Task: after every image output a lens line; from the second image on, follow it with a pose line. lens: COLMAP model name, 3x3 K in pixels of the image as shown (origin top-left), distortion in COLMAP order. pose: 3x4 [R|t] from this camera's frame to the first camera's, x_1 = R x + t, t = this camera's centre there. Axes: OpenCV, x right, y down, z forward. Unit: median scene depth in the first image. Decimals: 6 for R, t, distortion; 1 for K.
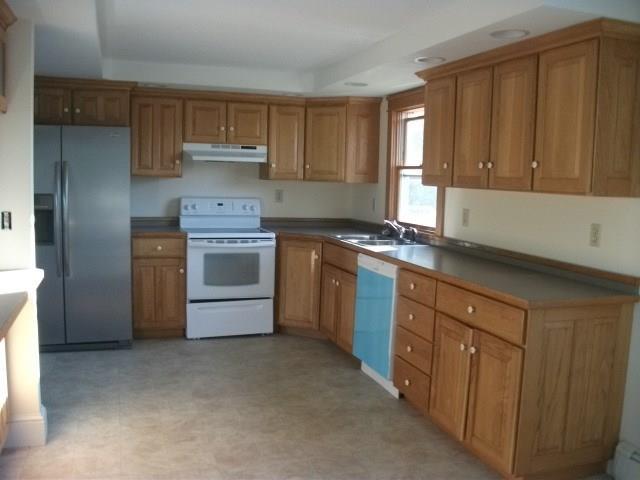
lens RADIAL K [[603.3, 0, 320.0], [0, 603.3, 240.0], [0, 0, 1]] dist [-0.112987, 0.000827]
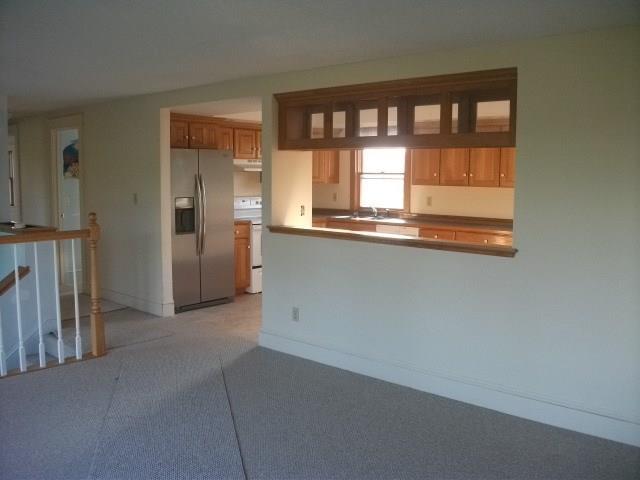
lens RADIAL K [[603.3, 0, 320.0], [0, 603.3, 240.0], [0, 0, 1]] dist [-0.112987, 0.000827]
pose [[0.866670, -0.073751, 0.493400, -0.866830], [0.068379, 0.997239, 0.028953, 0.003790], [-0.494173, 0.008646, 0.869321, -0.390605]]
